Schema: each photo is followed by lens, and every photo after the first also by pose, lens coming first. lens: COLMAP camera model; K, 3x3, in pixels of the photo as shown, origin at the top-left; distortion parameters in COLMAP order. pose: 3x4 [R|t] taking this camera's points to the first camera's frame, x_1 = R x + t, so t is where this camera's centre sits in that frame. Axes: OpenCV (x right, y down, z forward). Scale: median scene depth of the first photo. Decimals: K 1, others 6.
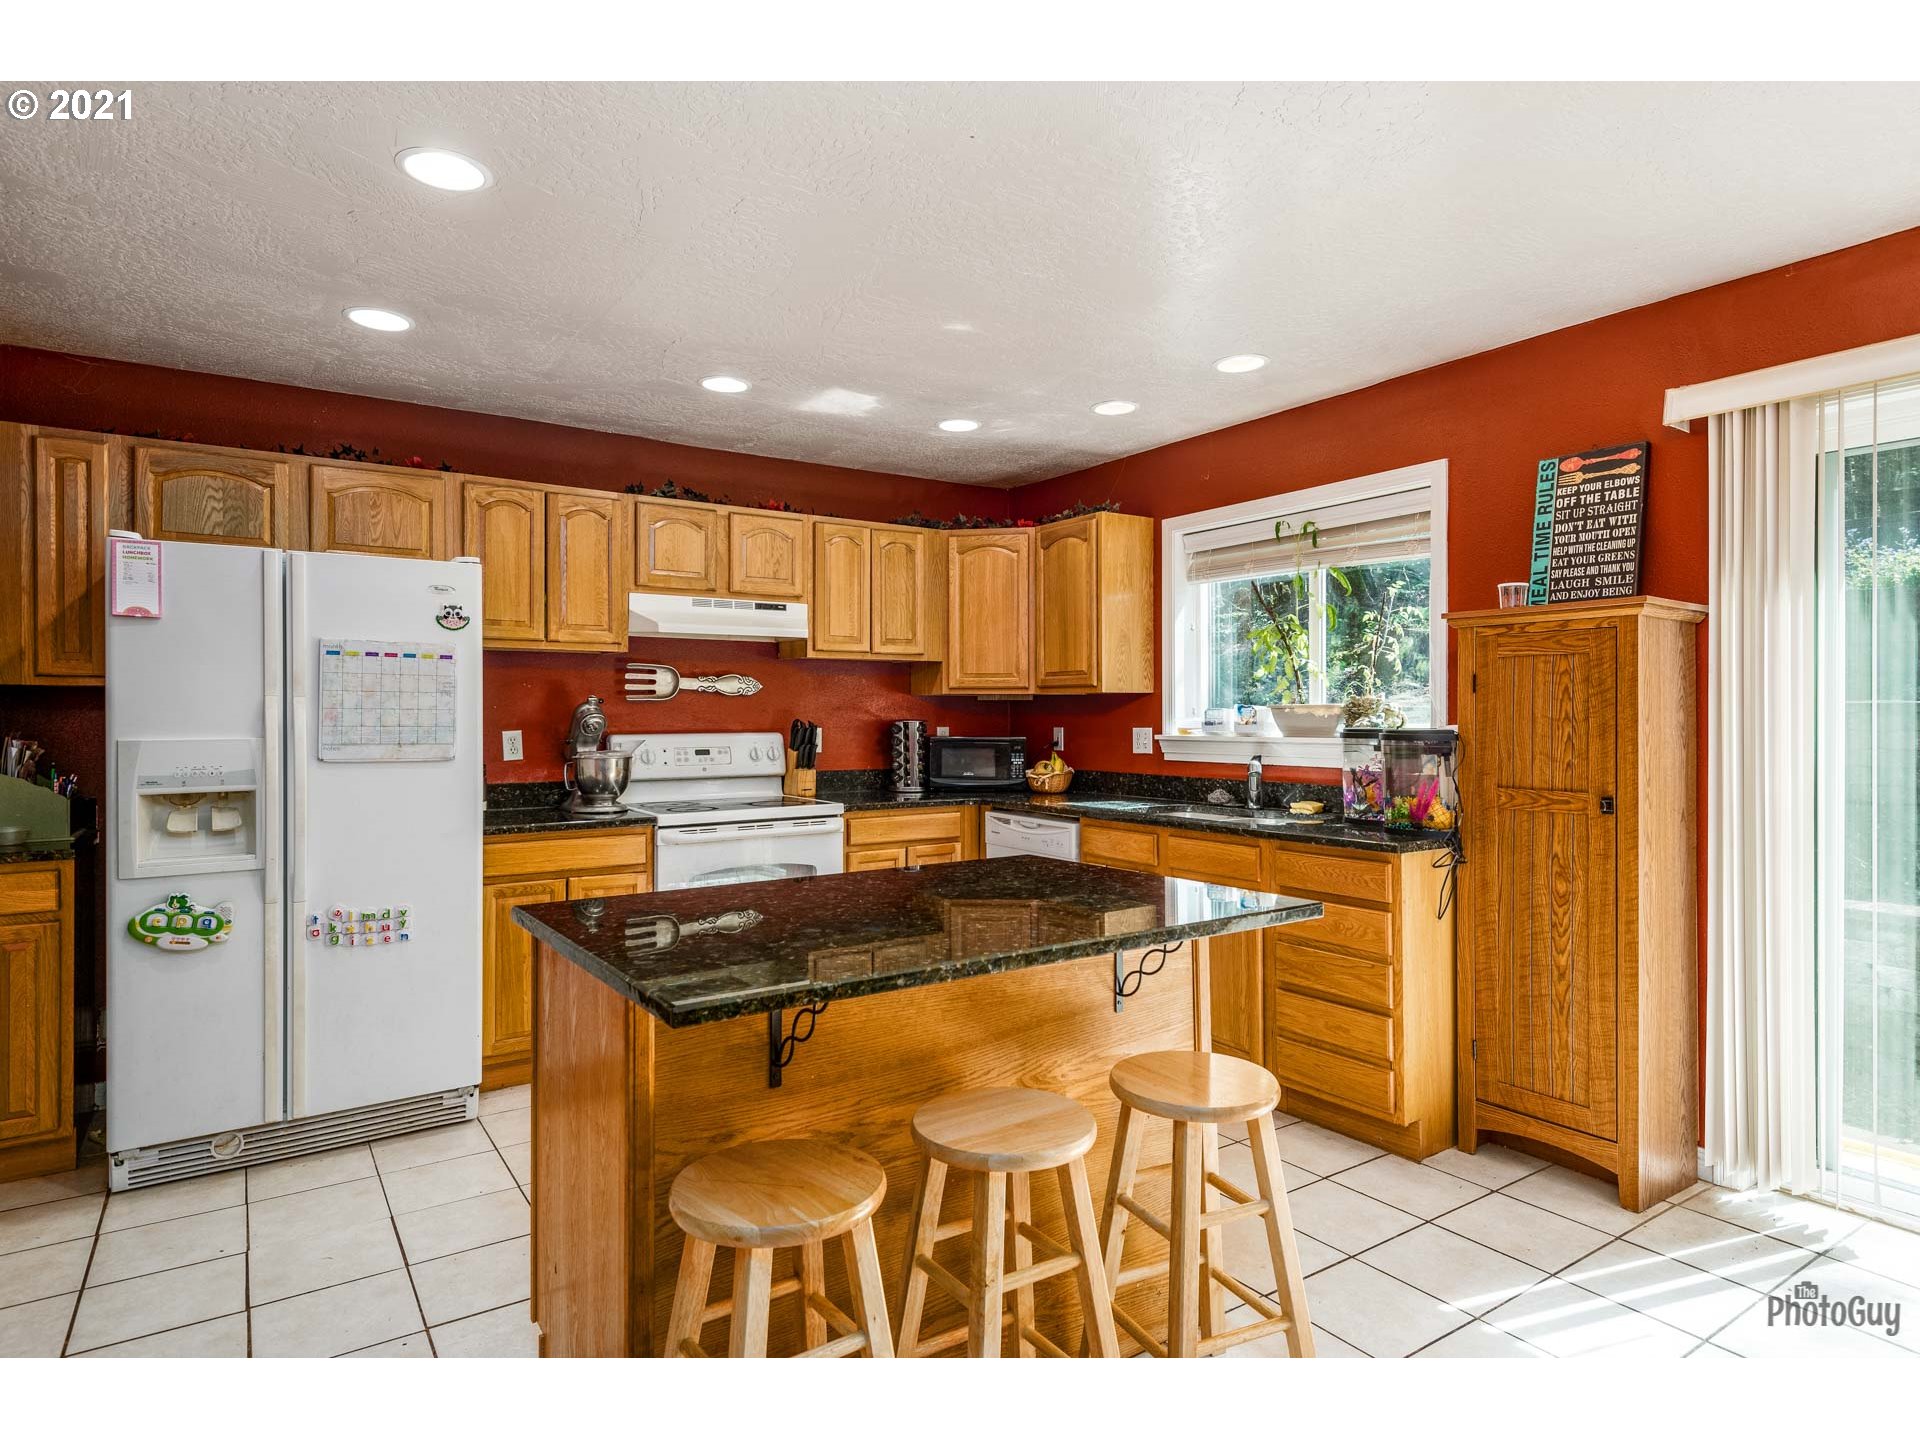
lens RADIAL K [[1036.9, 0, 952.6], [0, 1036.9, 722.5], [0, 0, 1]] dist [0.053544, -0.042117]
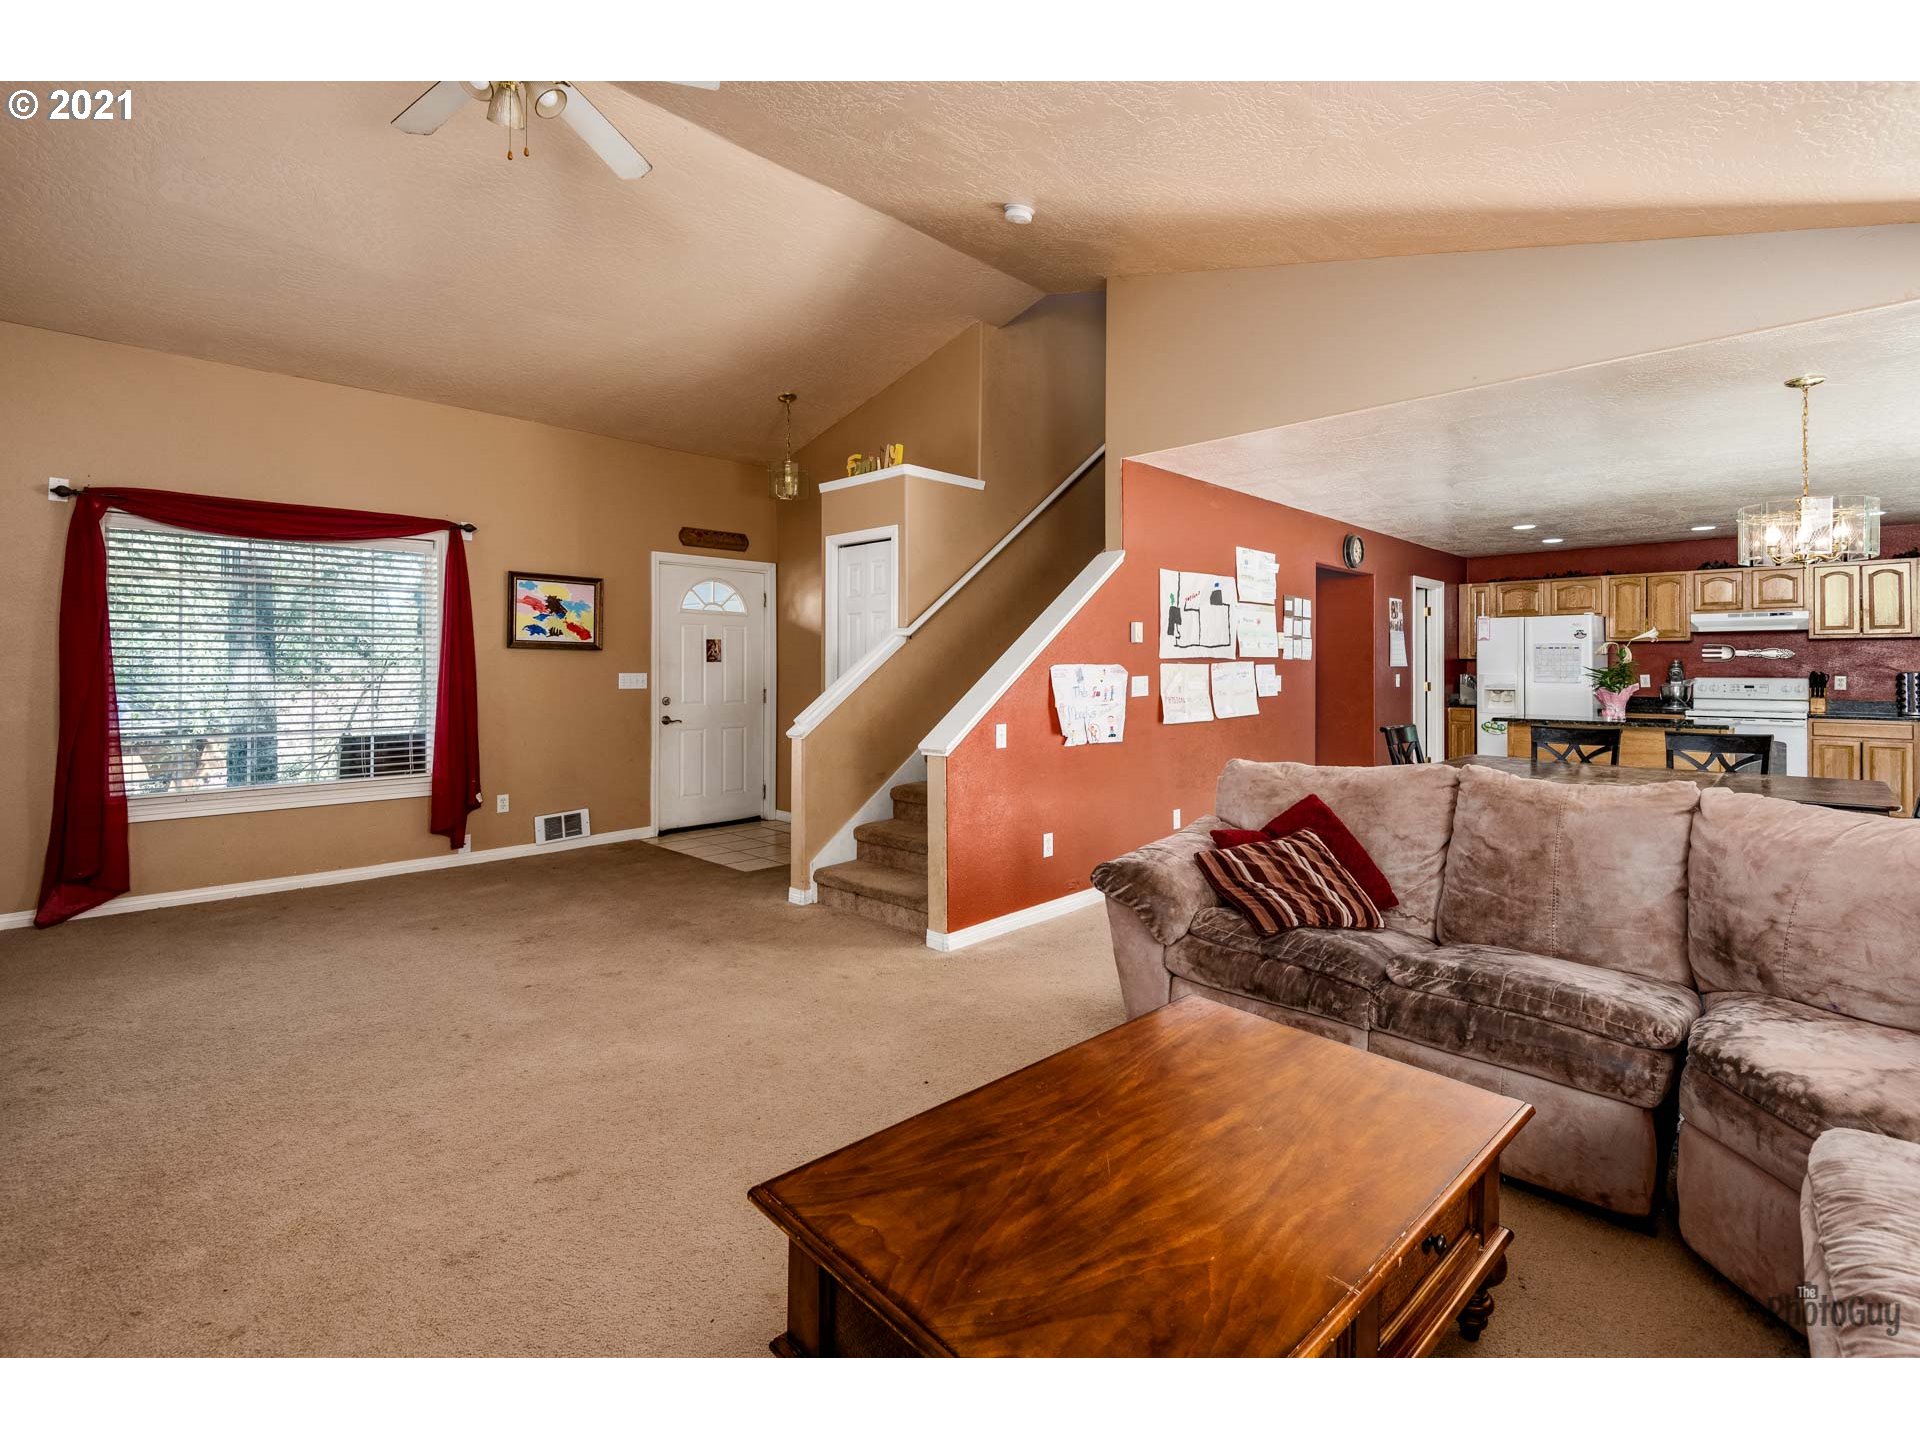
lens RADIAL K [[887.1, 0, 967.6], [0, 887.1, 668.7], [0, 0, 1]] dist [-0.002866, -0.000894]
pose [[0.196043, 0.000060, -0.980595, 1.252580], [-0.012625, 0.999917, -0.002463, 0.018245], [0.980514, 0.012863, 0.196028, -0.899923]]
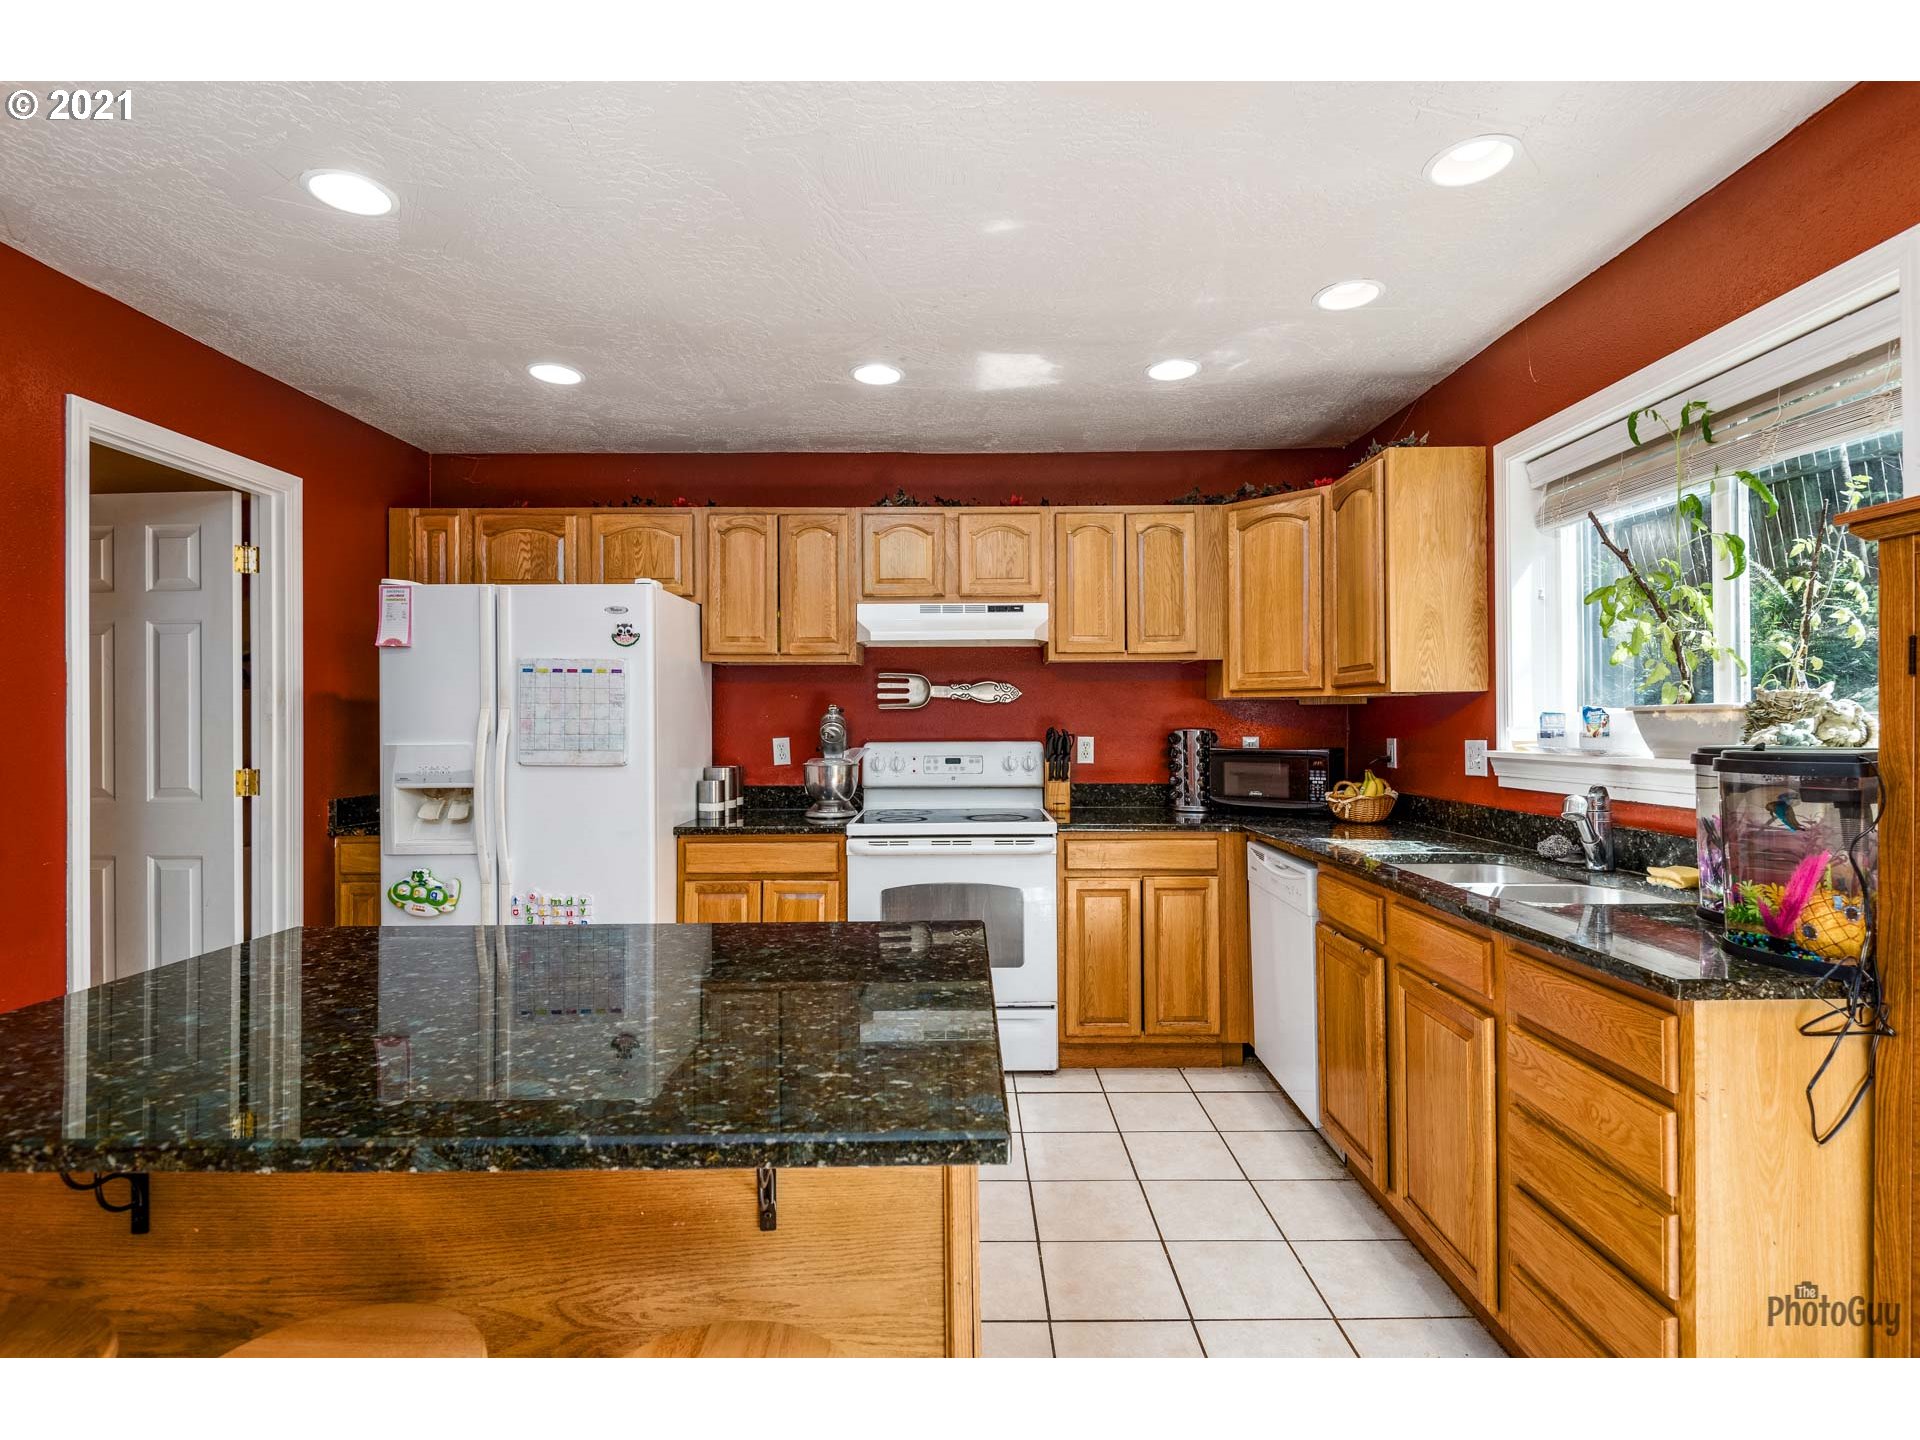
lens RADIAL K [[919.7, 0, 968.2], [0, 919.7, 719.2], [0, 0, 1]] dist [0.023436, -0.000785]
pose [[0.835309, -0.003404, -0.549771, 0.274041], [-0.002192, 0.999952, -0.009522, -0.003097], [0.549777, 0.009159, 0.835261, 0.306652]]
